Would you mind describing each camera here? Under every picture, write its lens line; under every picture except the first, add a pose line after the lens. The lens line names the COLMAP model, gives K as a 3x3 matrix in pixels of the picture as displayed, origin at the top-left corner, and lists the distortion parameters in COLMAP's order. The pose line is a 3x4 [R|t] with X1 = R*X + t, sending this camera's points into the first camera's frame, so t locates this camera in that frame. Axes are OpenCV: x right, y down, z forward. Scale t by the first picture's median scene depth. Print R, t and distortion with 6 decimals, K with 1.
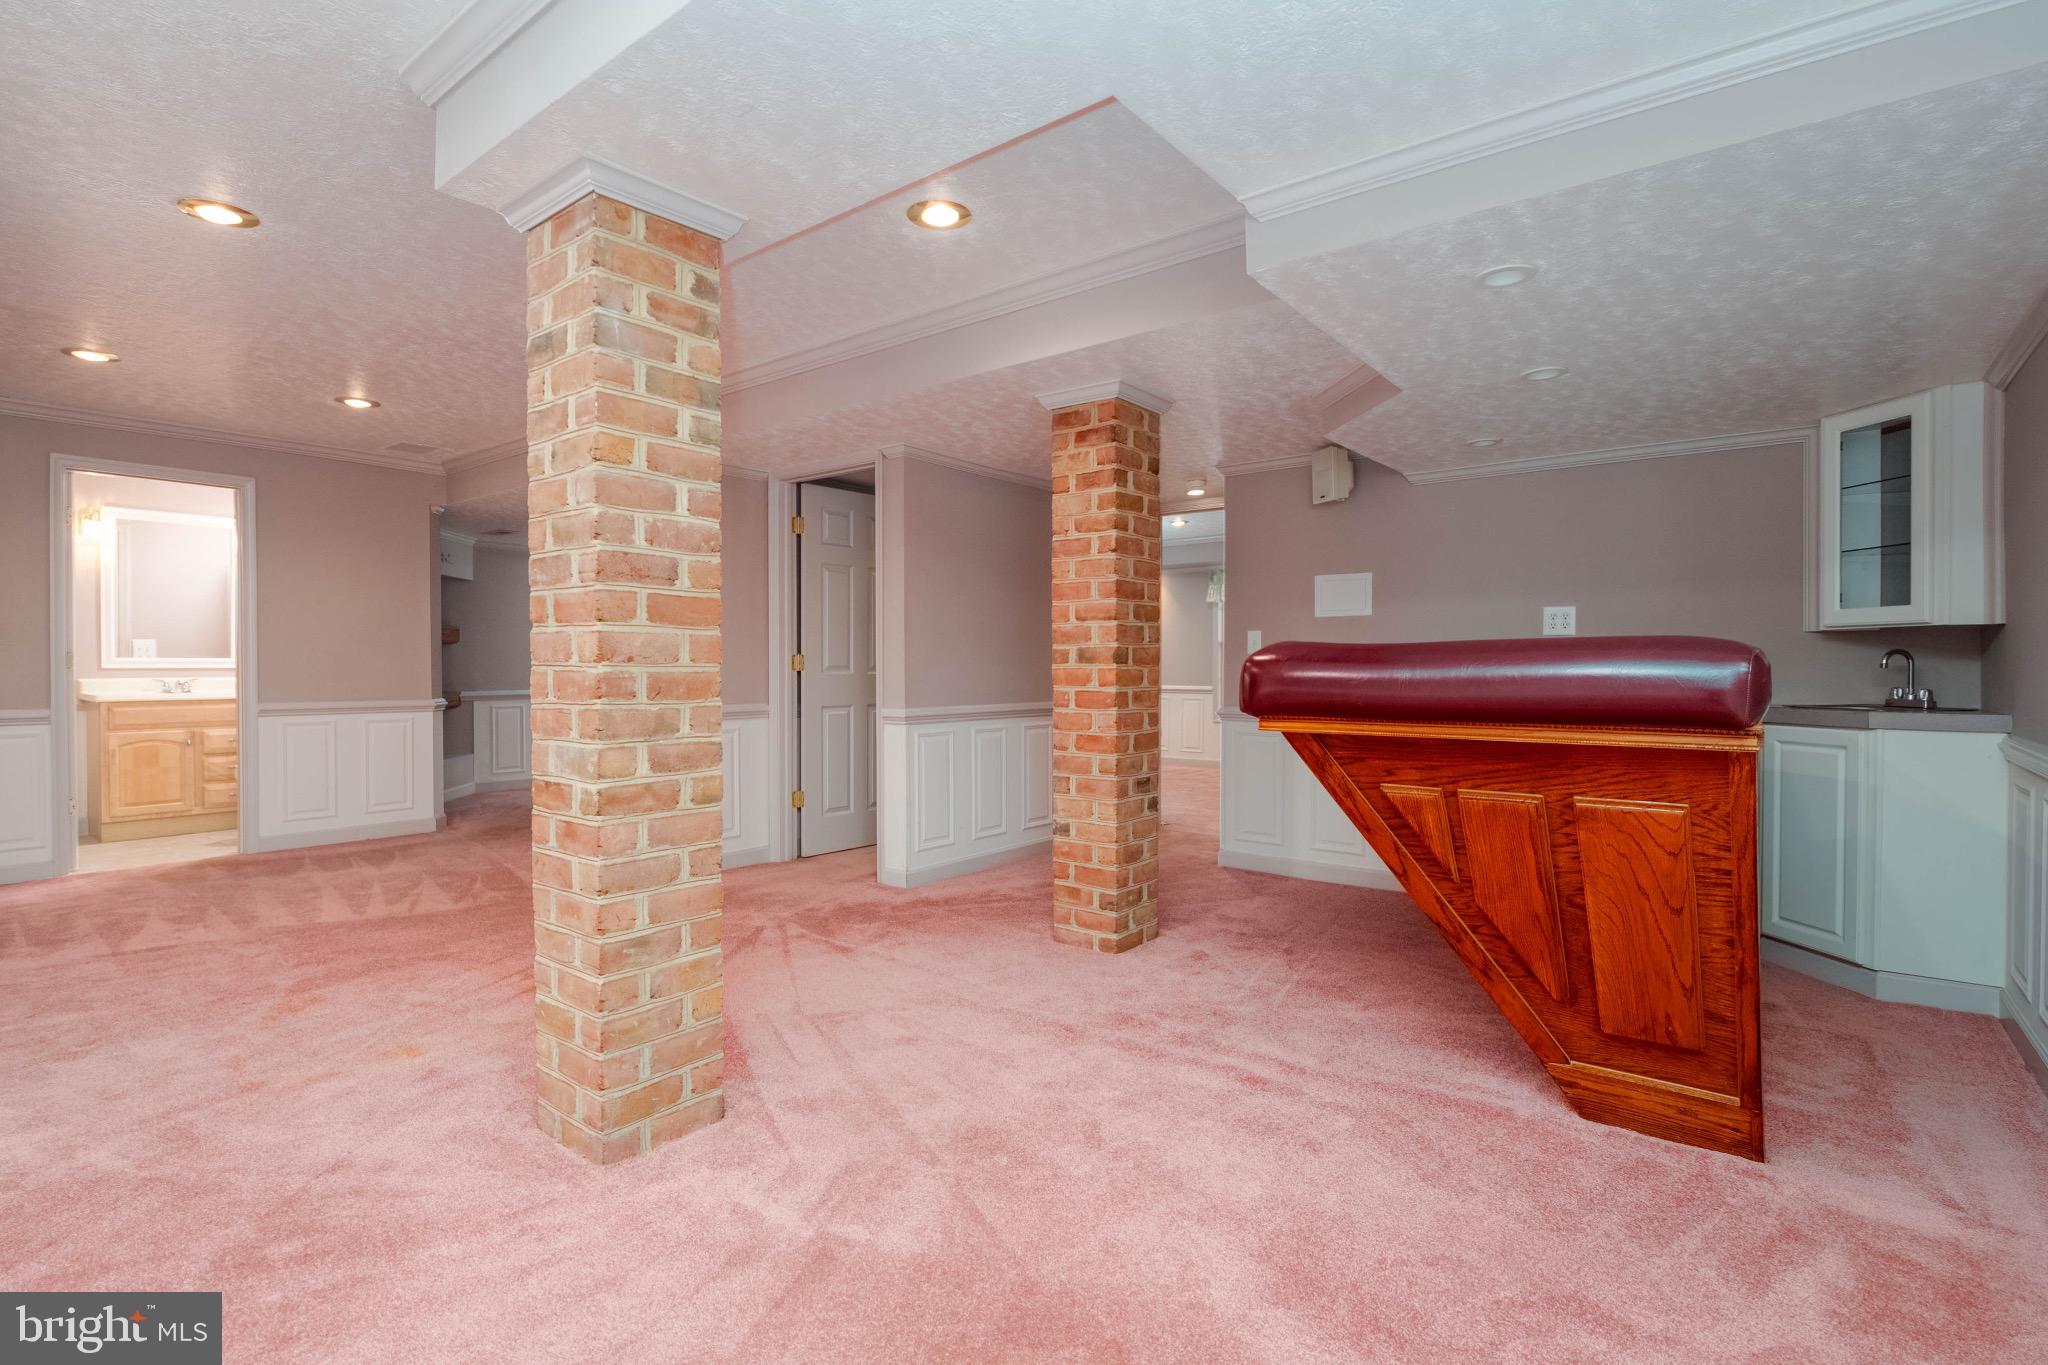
lens RADIAL K [[976.7, 0, 1028.4], [0, 976.7, 674.4], [0, 0, 1]] dist [0.000393, -0.009725]
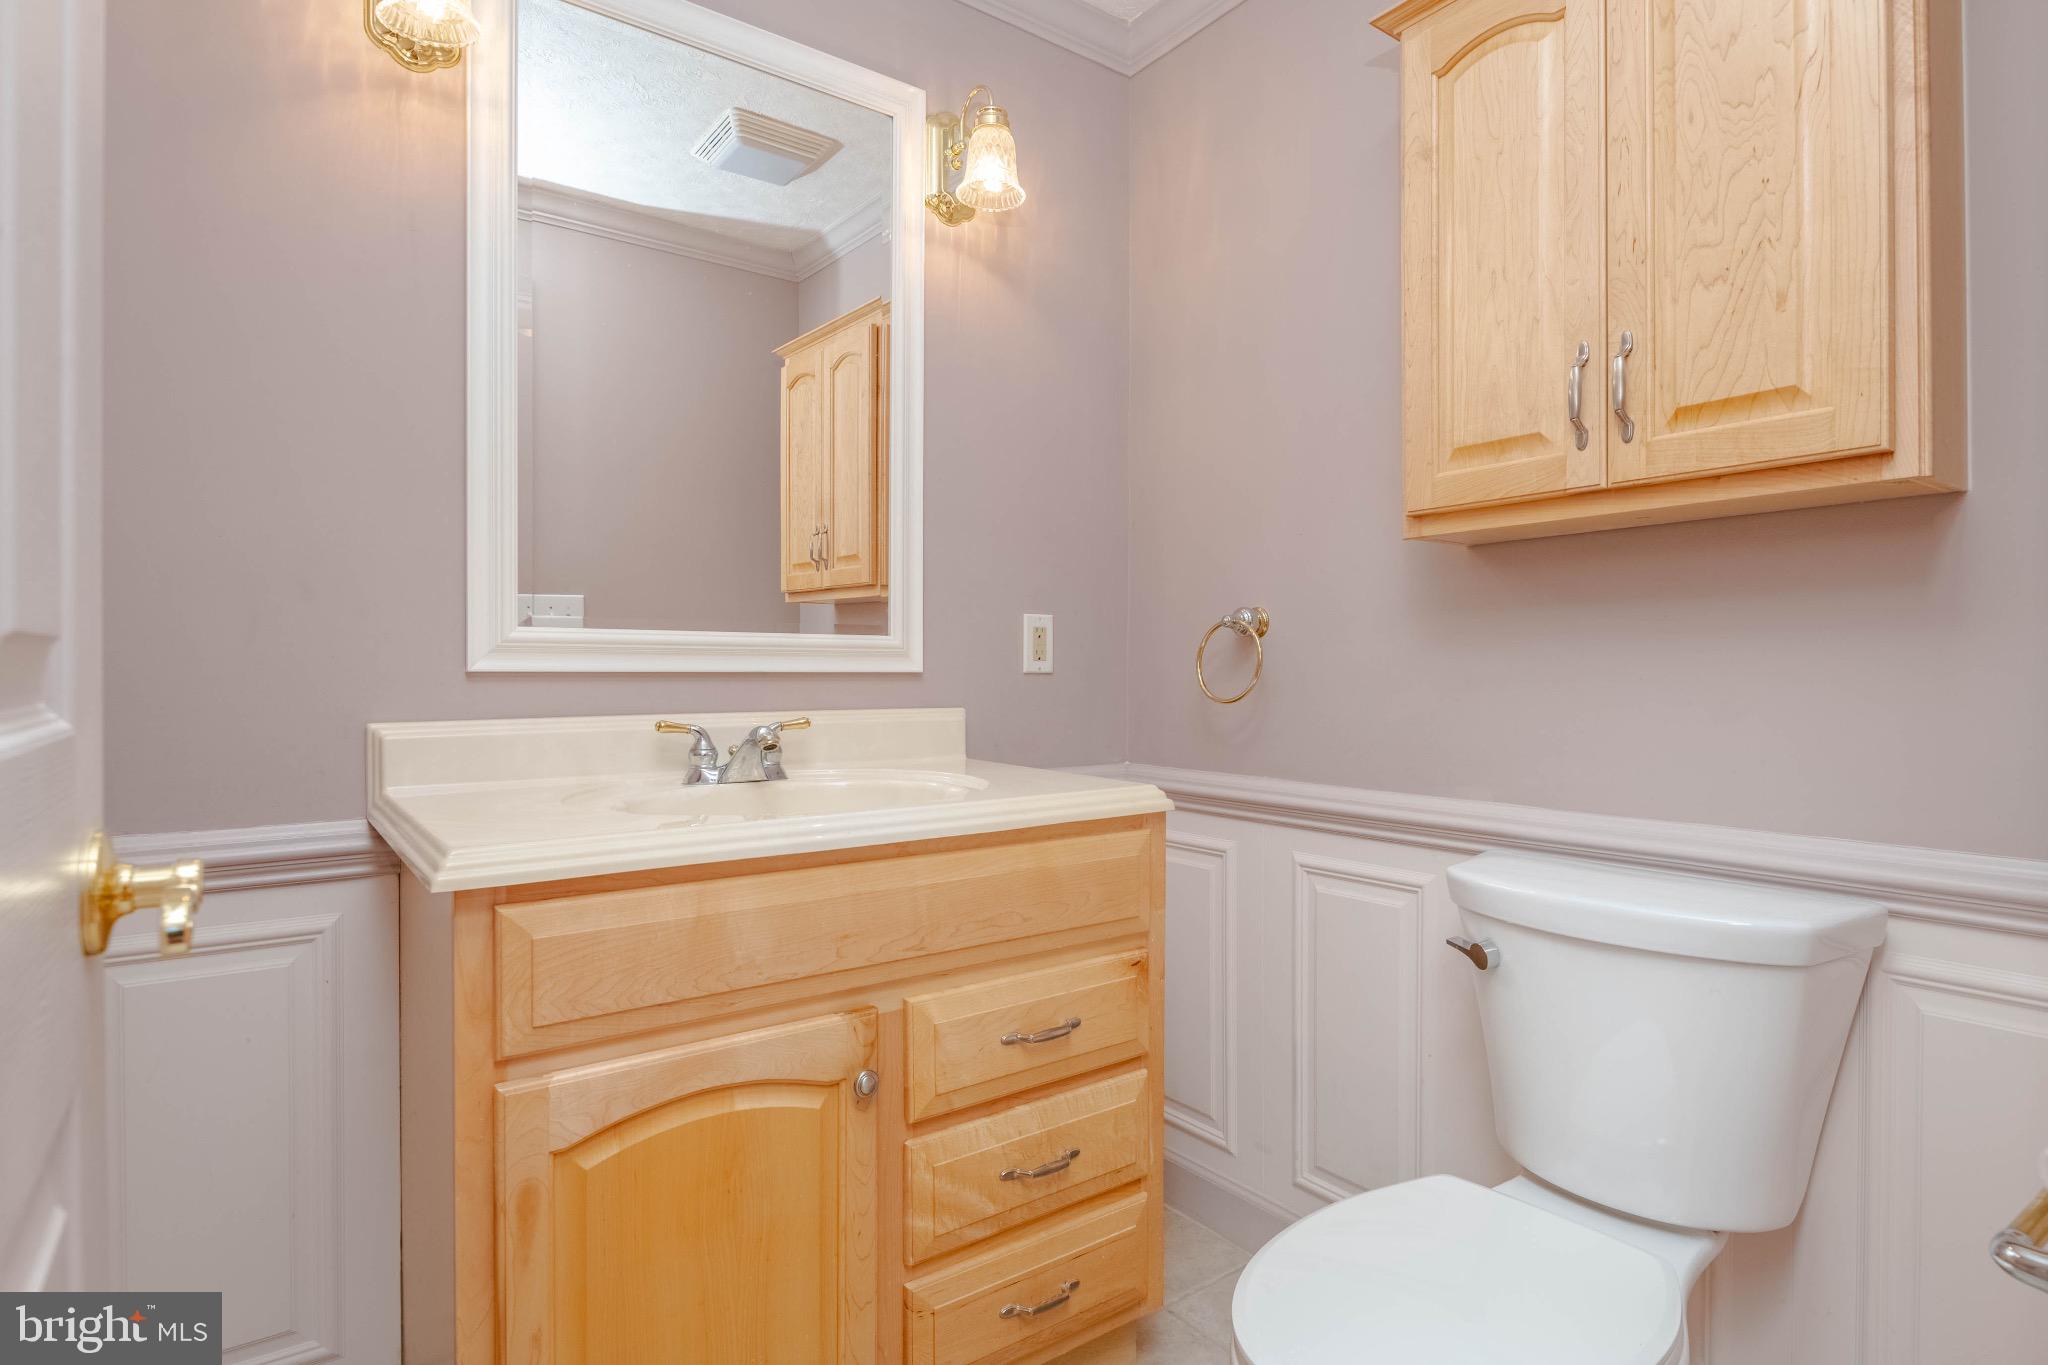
lens RADIAL K [[1093.1, 0, 1032.9], [0, 1093.1, 679.5], [0, 0, 1]] dist [0.000668, -0.001157]
pose [[0.964305, 0.002431, -0.264783, -1.514844], [-0.004494, 0.999964, -0.007188, -0.005943], [0.264756, 0.008122, 0.964281, 1.575919]]
